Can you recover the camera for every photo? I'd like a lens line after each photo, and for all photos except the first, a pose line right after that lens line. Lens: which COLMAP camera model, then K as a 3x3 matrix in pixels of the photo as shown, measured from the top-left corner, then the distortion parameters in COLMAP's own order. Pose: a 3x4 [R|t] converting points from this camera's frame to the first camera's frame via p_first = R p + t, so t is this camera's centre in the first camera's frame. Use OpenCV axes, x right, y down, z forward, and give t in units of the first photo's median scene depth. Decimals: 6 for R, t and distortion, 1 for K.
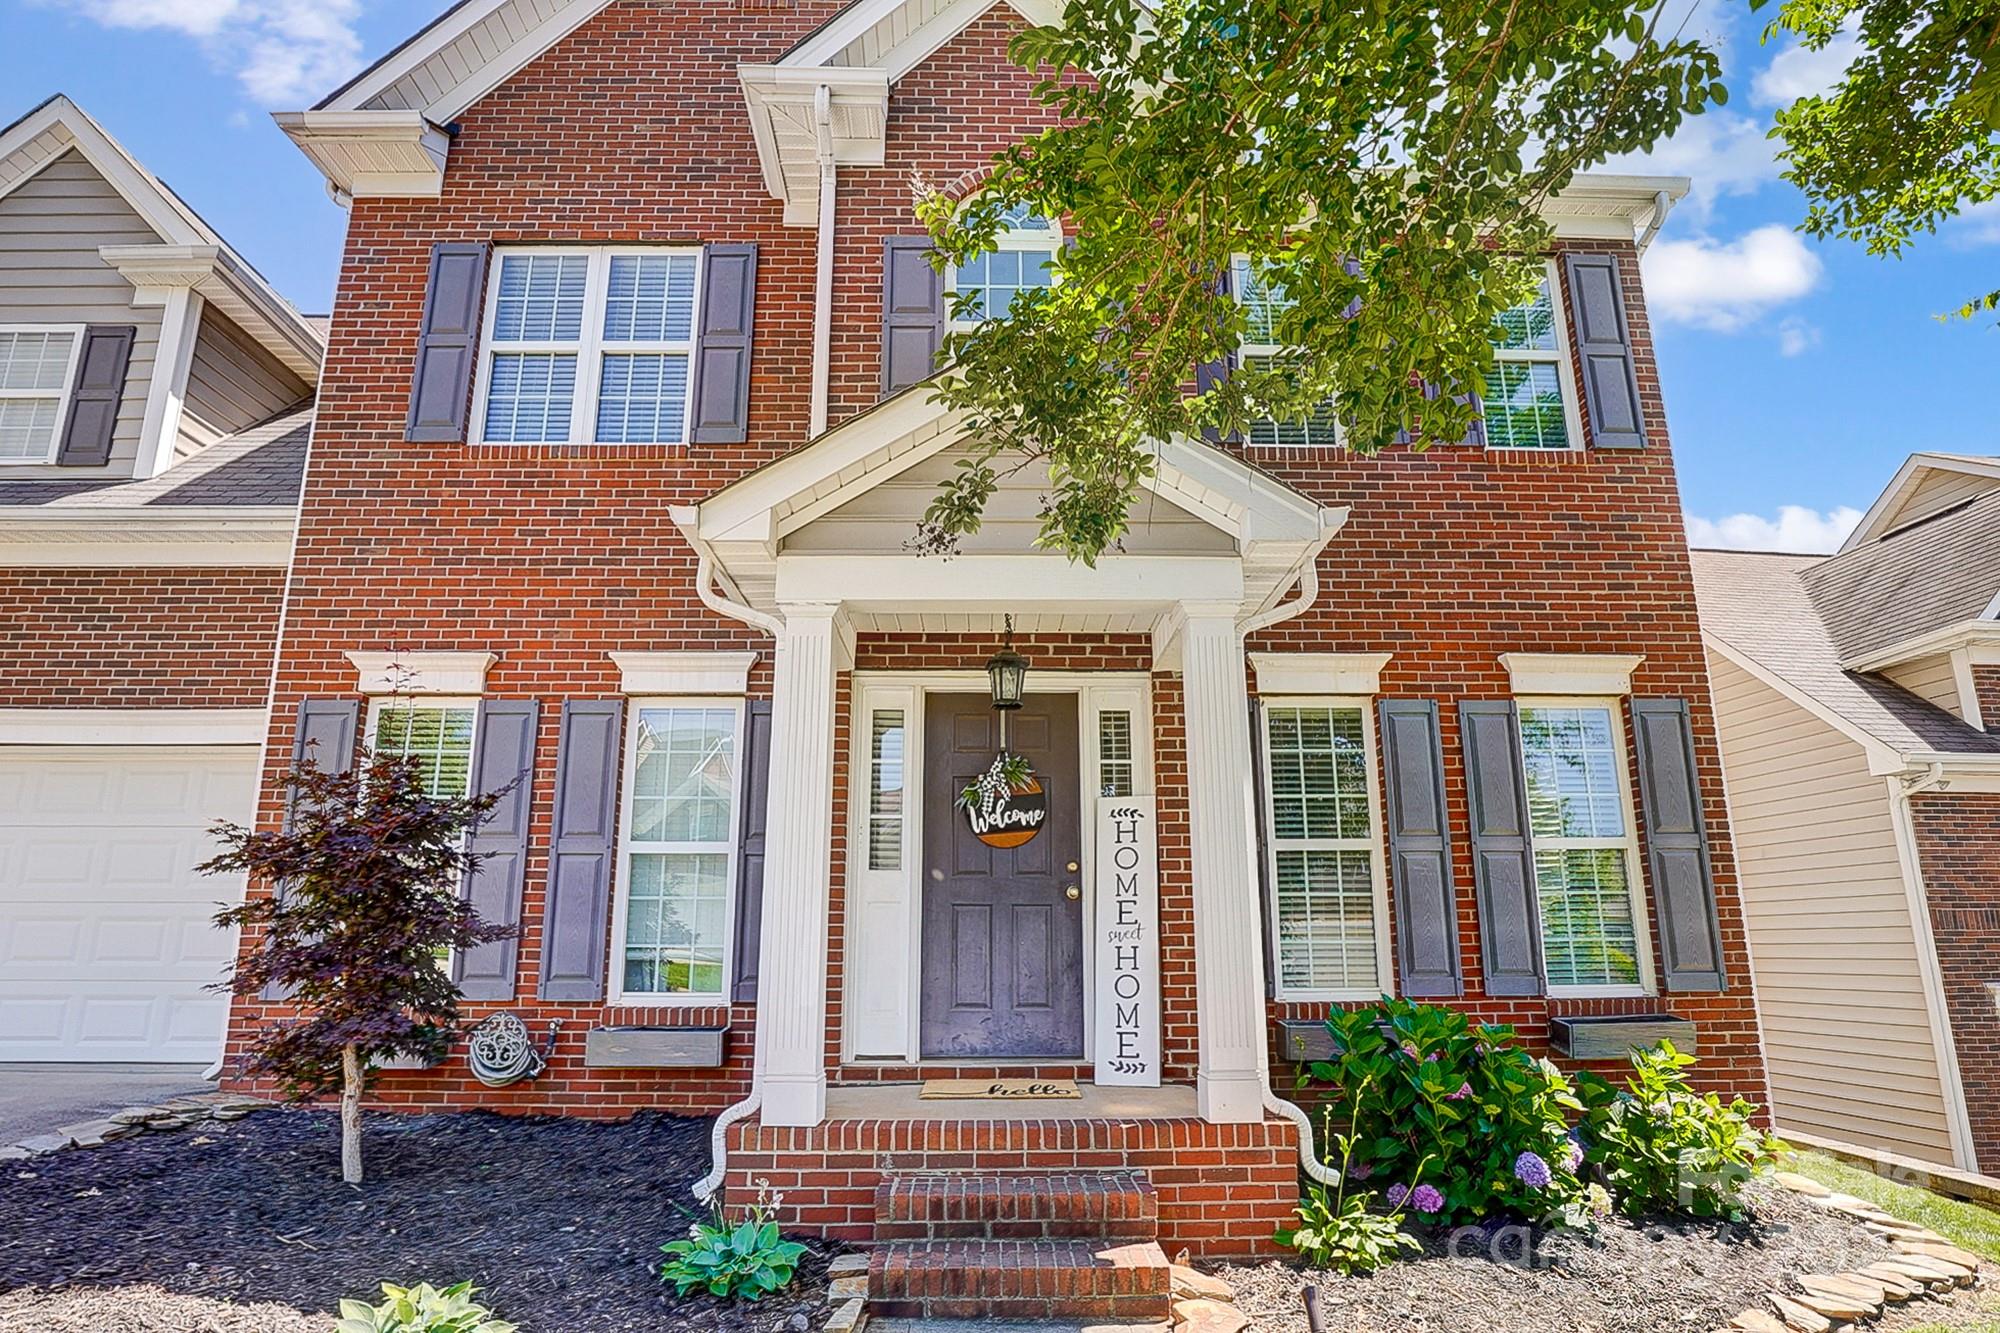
lens RADIAL K [[1111.7, 0, 1019.5], [0, 1111.7, 681.1], [0, 0, 1]] dist [-0.037751, 0.012378]
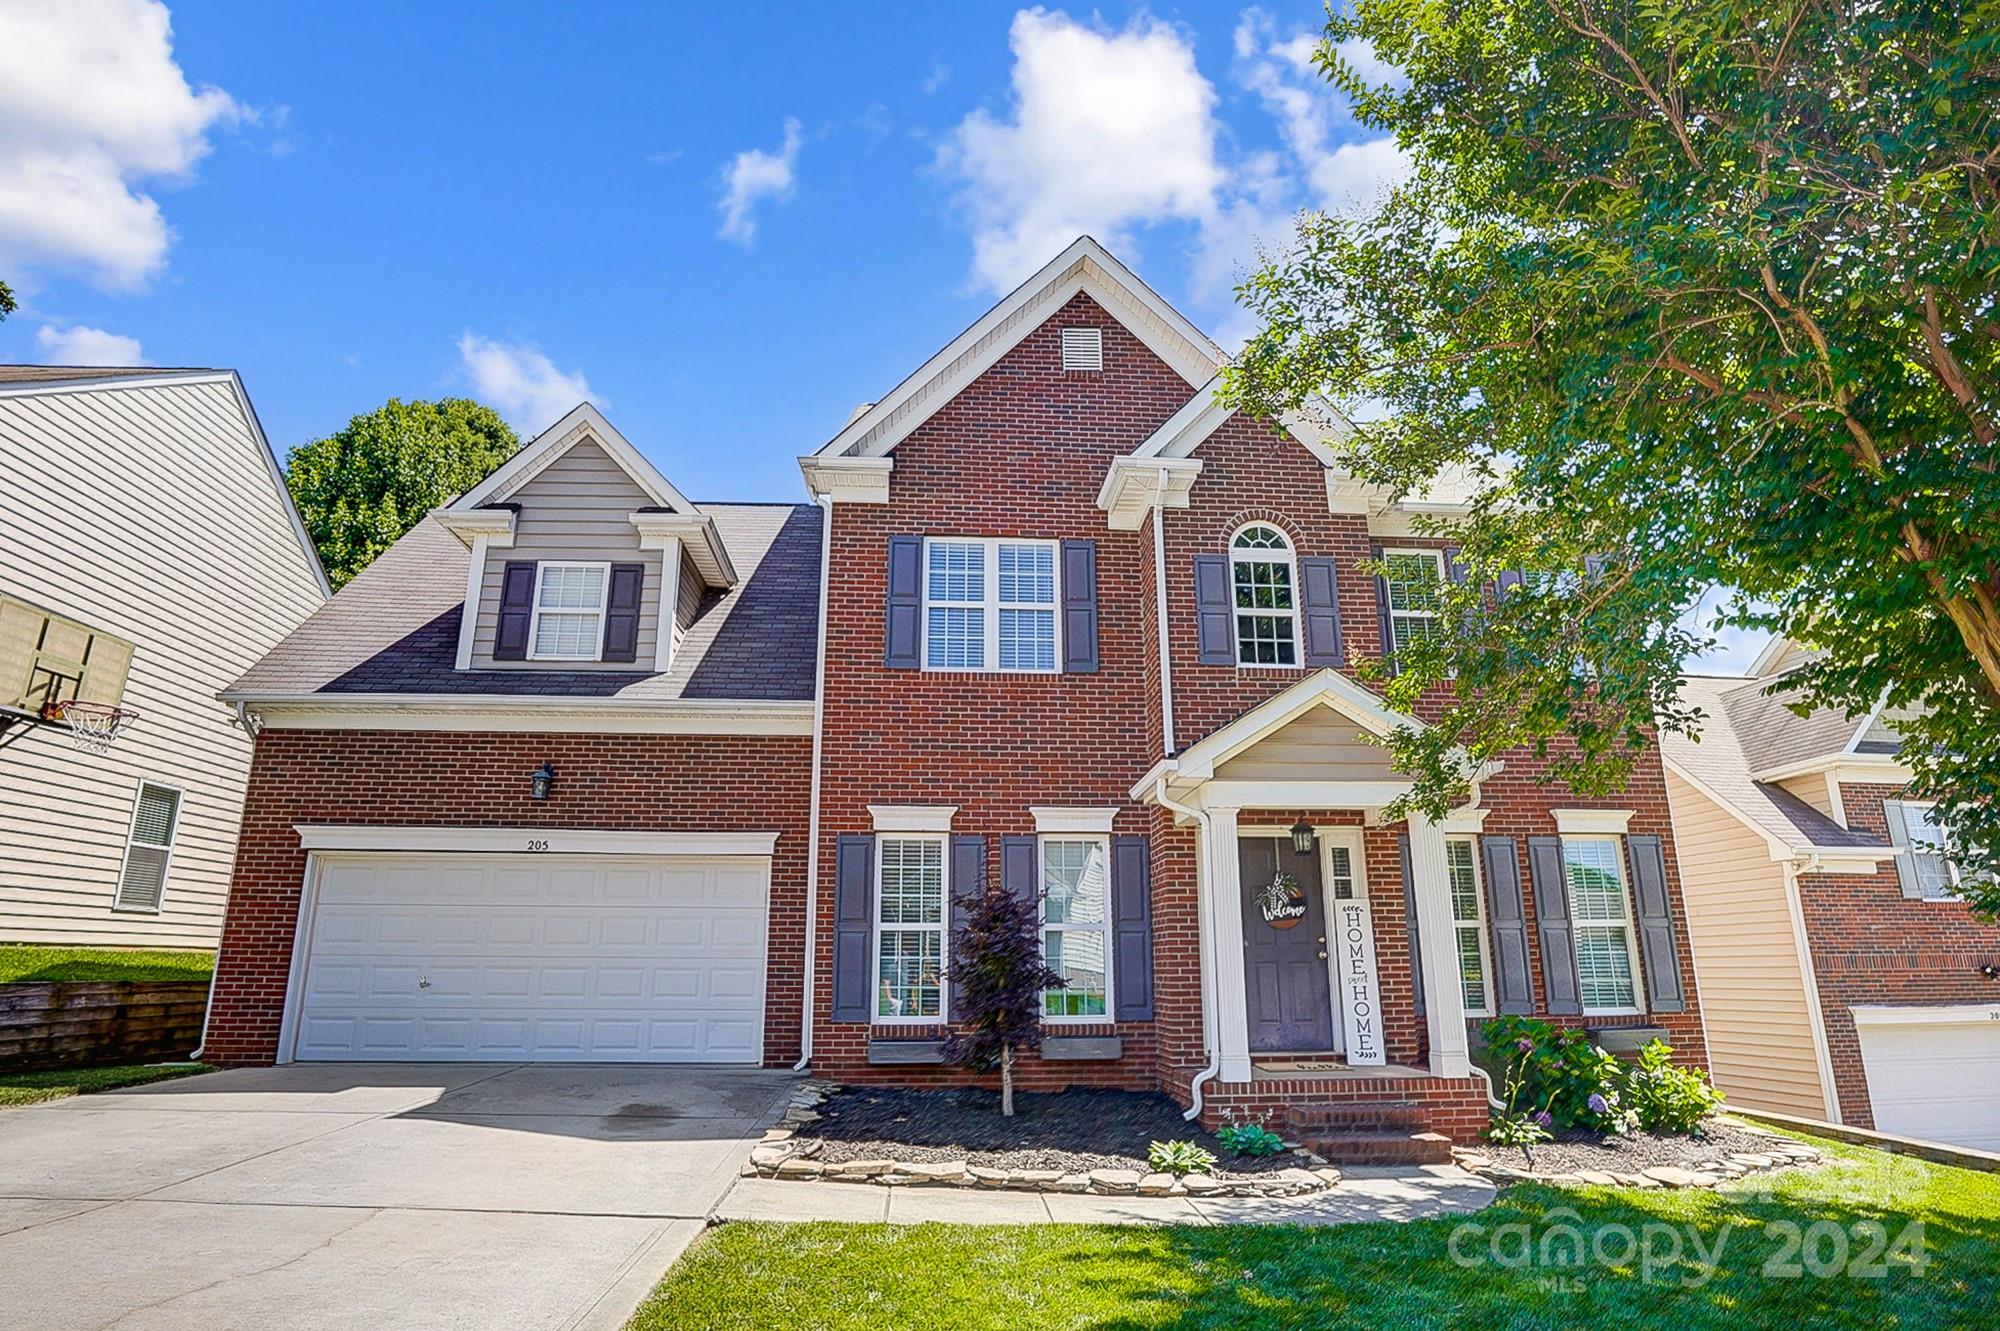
lens RADIAL K [[1111.7, 0, 1007.4], [0, 1111.7, 657.1], [0, 0, 1]] dist [-0.037751, 0.012378]
pose [[0.998838, 0.014049, 0.046108, -0.503921], [-0.012169, 0.999092, -0.040819, -0.188507], [-0.046640, 0.040211, 0.998102, -0.685764]]
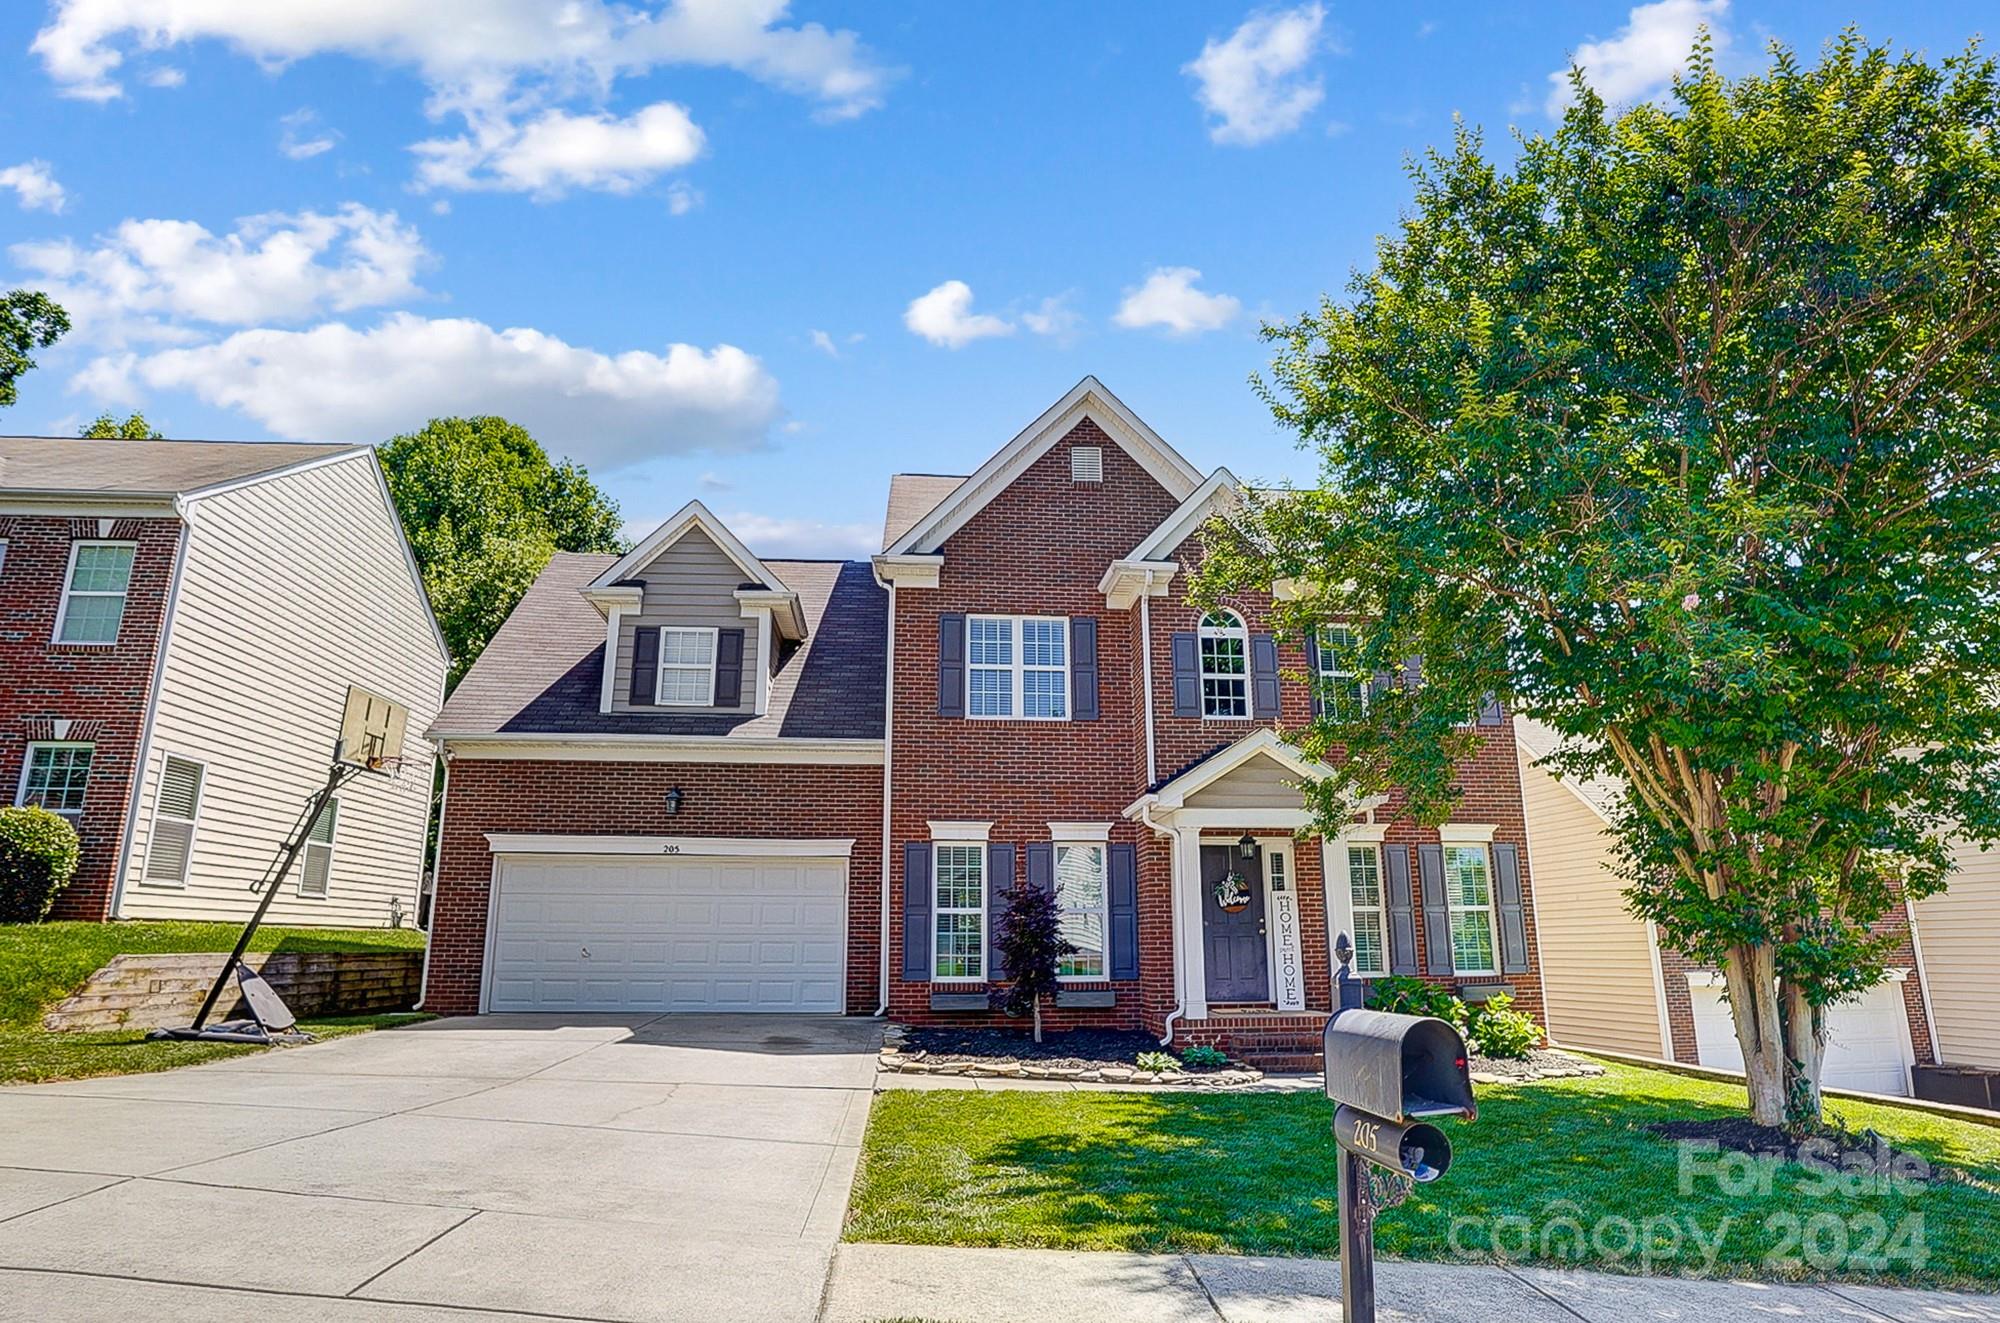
lens RADIAL K [[1122.0, 0, 1012.6], [0, 1122.0, 663.0], [0, 0, 1]] dist [-0.038477, 0.002943]
pose [[0.997285, 0.018700, 0.071229, -0.631476], [-0.017622, 0.999721, -0.015741, -0.319687], [-0.071503, 0.014443, 0.997336, -1.285265]]
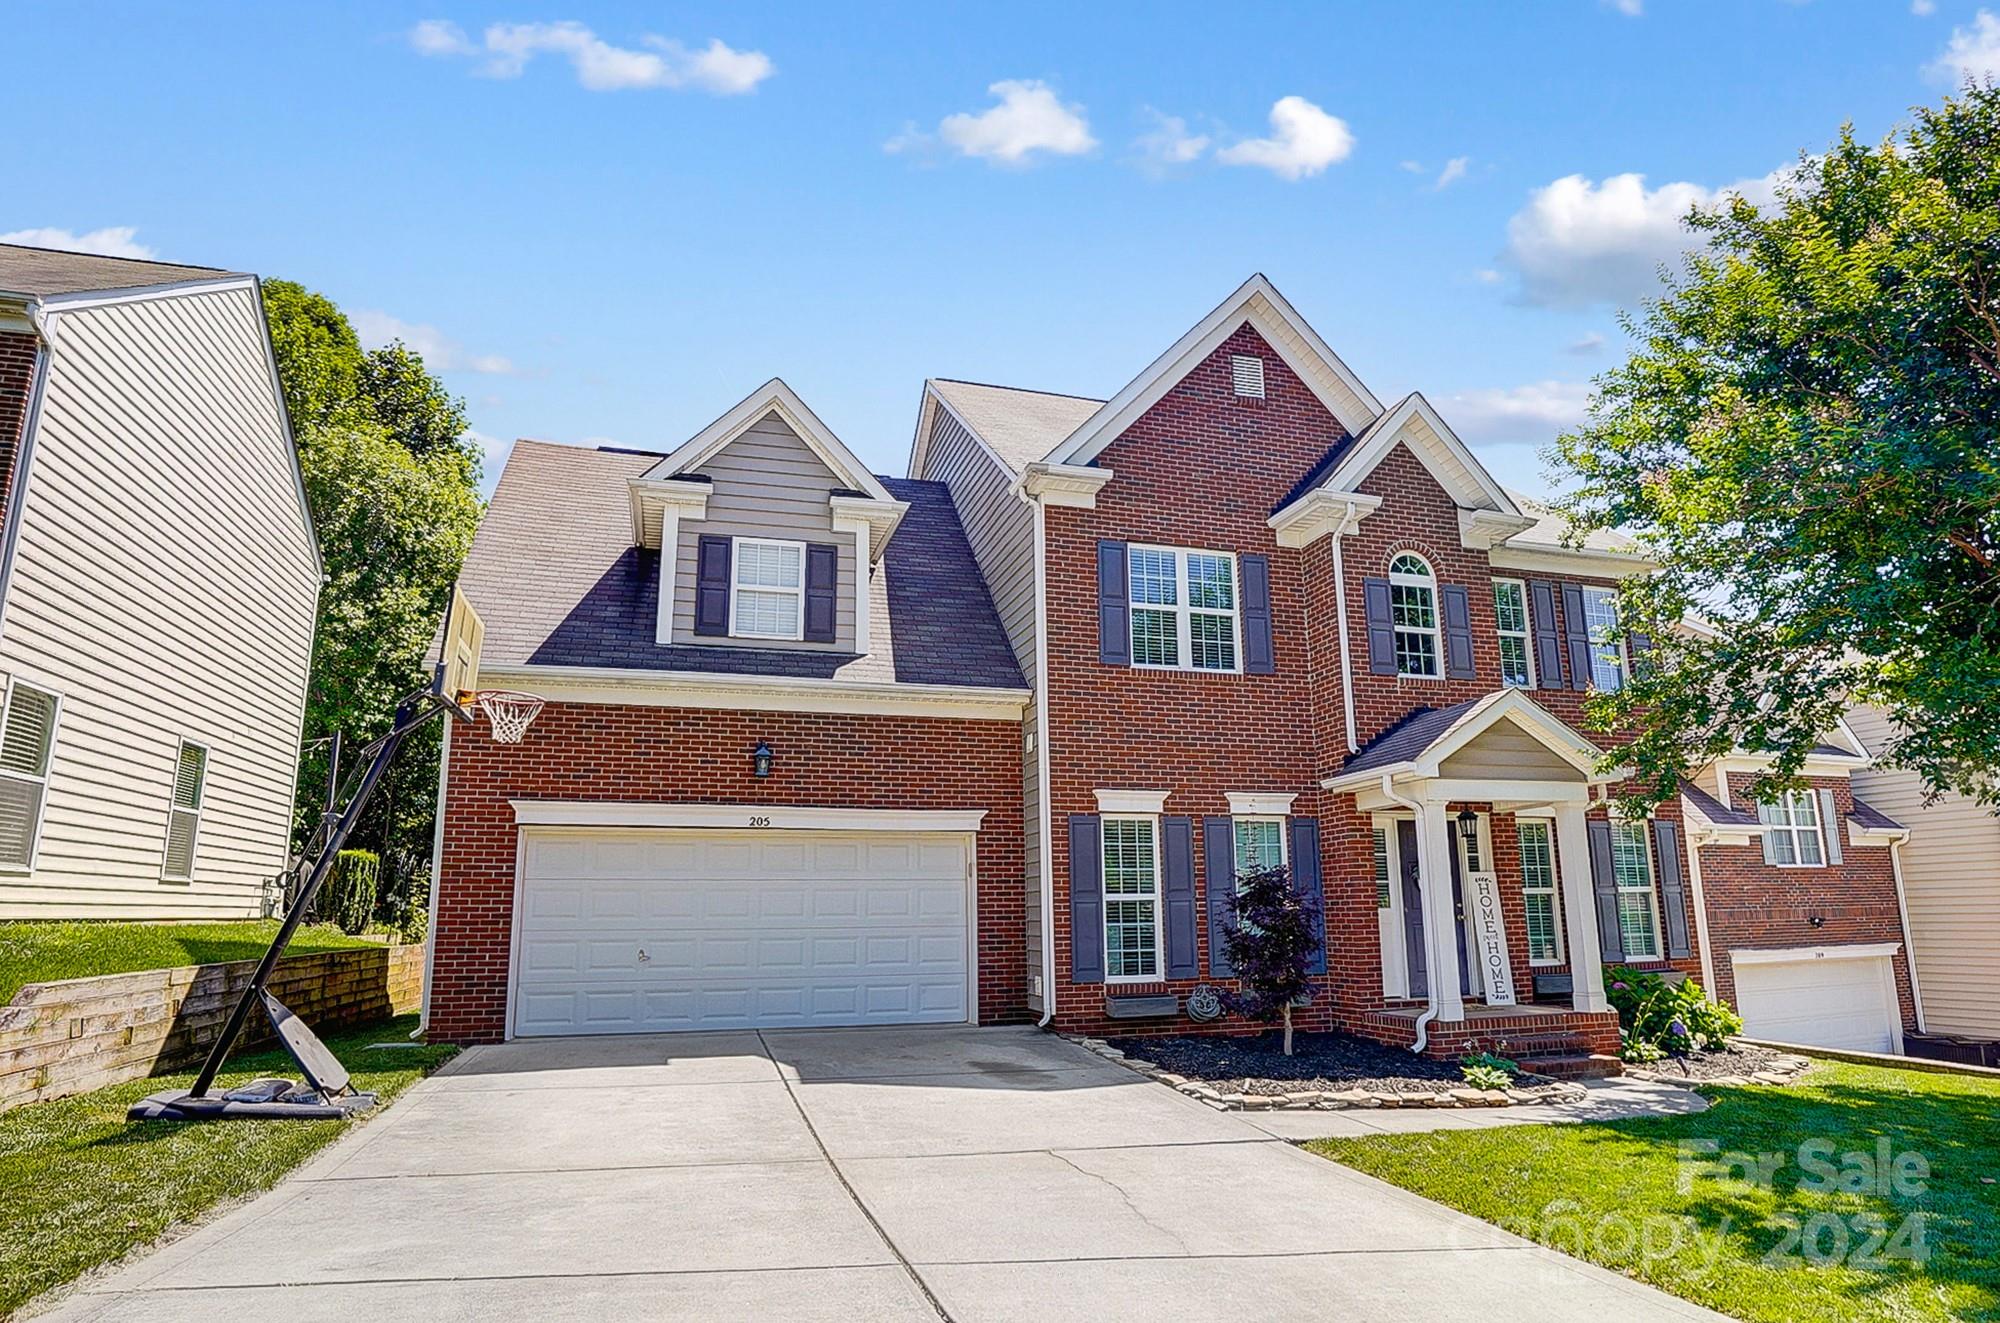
lens RADIAL K [[1161.3, 0, 1031.8], [0, 1161.3, 668.4], [0, 0, 1]] dist [-0.034230, 0.005613]
pose [[0.957380, 0.050594, 0.284367, -1.313363], [-0.056794, 0.998293, 0.013593, -0.253533], [-0.283194, -0.029164, 0.958619, -0.819665]]
